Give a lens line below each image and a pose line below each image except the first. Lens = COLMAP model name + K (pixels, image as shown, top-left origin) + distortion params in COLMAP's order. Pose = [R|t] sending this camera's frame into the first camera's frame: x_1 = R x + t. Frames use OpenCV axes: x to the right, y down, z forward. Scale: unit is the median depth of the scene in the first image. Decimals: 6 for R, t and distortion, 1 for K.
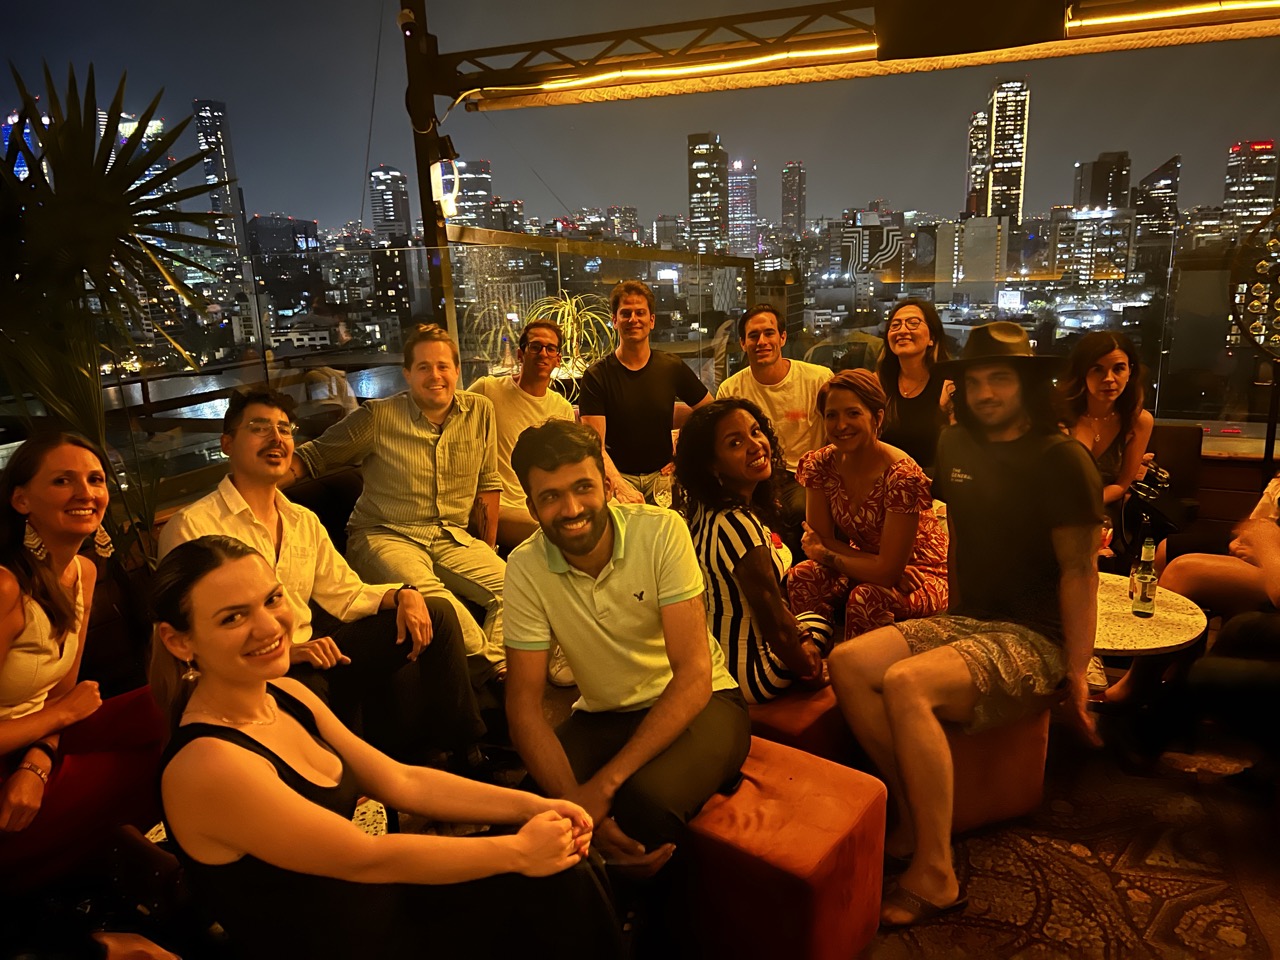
lens RADIAL K [[969.2, 0, 633.4], [0, 969.2, 475.5], [0, 0, 1]] dist [0.062248, -0.090879]
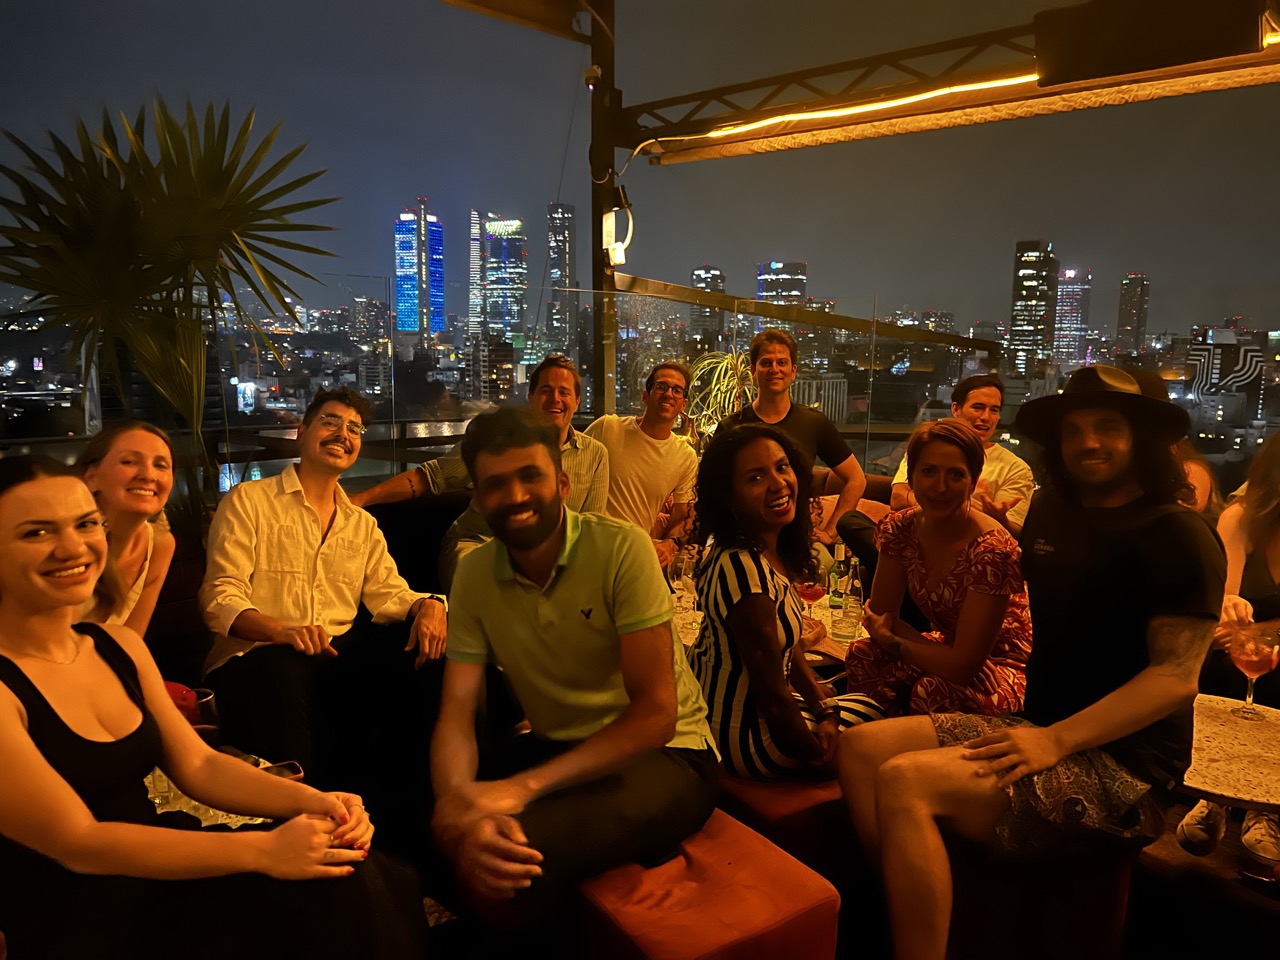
lens RADIAL K [[969.2, 0, 633.4], [0, 969.2, 475.5], [0, 0, 1]] dist [0.062248, -0.090879]
pose [[0.949835, 0.095934, -0.297674, 0.147929], [-0.124607, 0.989068, -0.078846, 0.028712], [0.286856, 0.111983, 0.951406, 0.068710]]
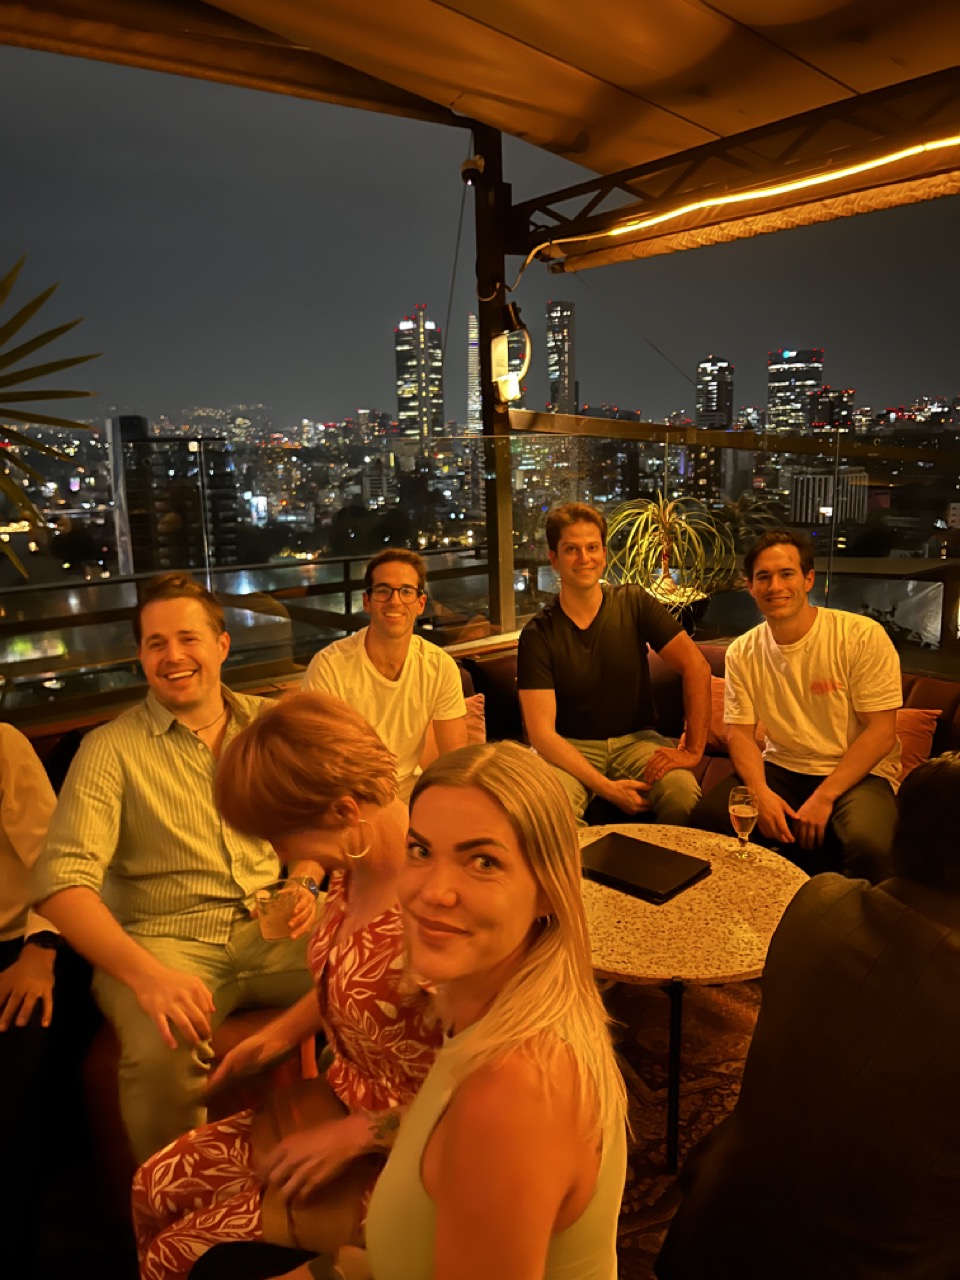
lens RADIAL K [[969.2, 0, 480.0], [0, 969.2, 640.0], [0, 0, 1]] dist [0.062248, -0.090879]
pose [[0.891066, 0.108829, -0.440633, 0.176500], [-0.119969, 0.992774, 0.002591, -0.059635], [0.437732, 0.050553, 0.897683, 0.248289]]
